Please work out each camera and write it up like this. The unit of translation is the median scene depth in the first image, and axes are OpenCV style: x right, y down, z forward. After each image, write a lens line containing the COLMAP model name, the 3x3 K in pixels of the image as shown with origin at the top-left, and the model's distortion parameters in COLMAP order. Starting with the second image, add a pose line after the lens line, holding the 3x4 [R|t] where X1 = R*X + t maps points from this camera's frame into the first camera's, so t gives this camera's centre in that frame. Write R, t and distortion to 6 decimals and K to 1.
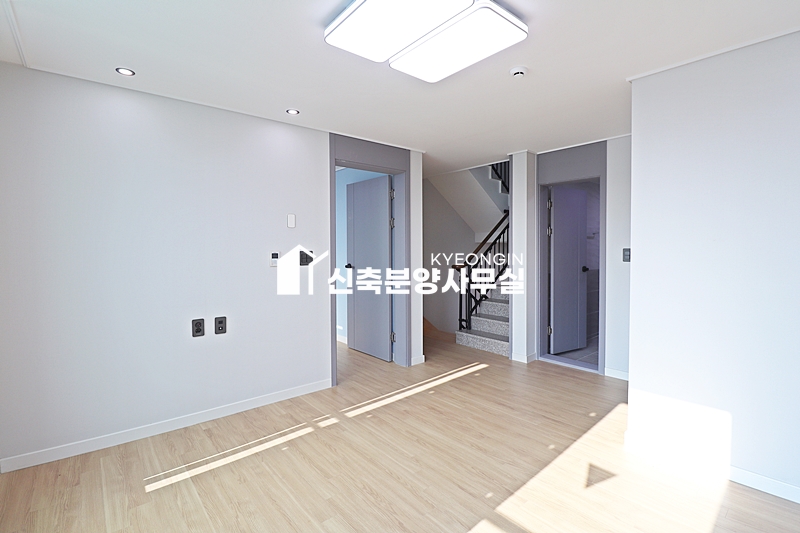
lens RADIAL K [[375.1, 0, 393.1], [0, 375.1, 270.3], [0, 0, 1]] dist [-0.007954, -0.010836]
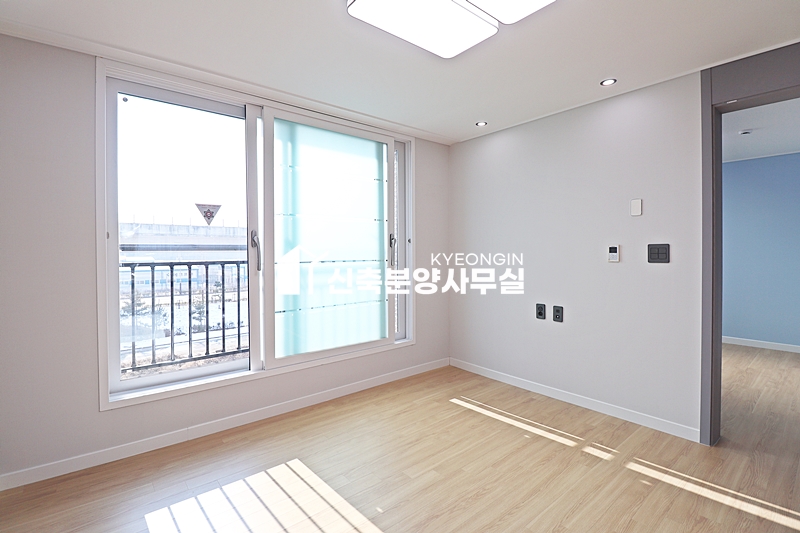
lens RADIAL K [[375.1, 0, 411.9], [0, 375.1, 269.0], [0, 0, 1]] dist [-0.007954, -0.010836]
pose [[0.003123, 0.043950, -0.999029, 0.625657], [-0.057065, 0.997414, 0.043701, -0.005646], [0.998366, 0.056873, 0.005623, 0.574822]]
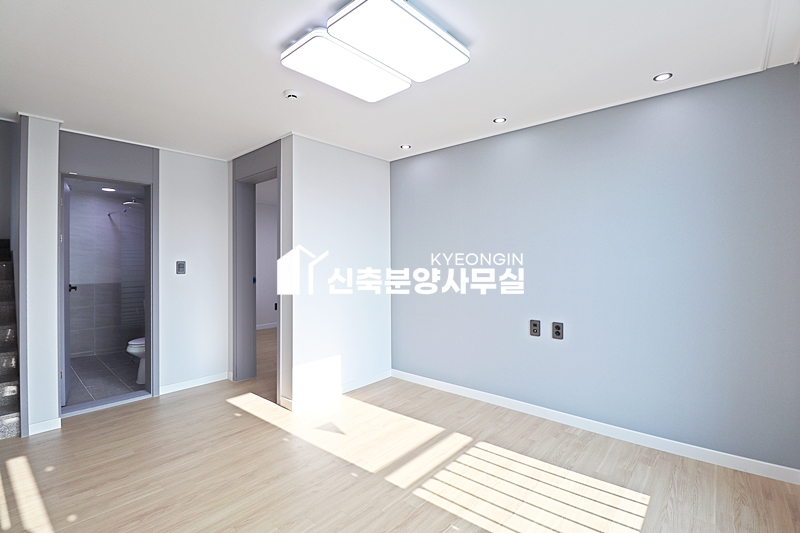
lens RADIAL K [[375.1, 0, 411.3], [0, 375.1, 263.3], [0, 0, 1]] dist [-0.007954, -0.010836]
pose [[-0.160965, -0.013665, 0.986865, -0.630024], [0.072320, 0.997053, 0.025602, -0.038883], [-0.984307, 0.075491, -0.159502, 0.689516]]
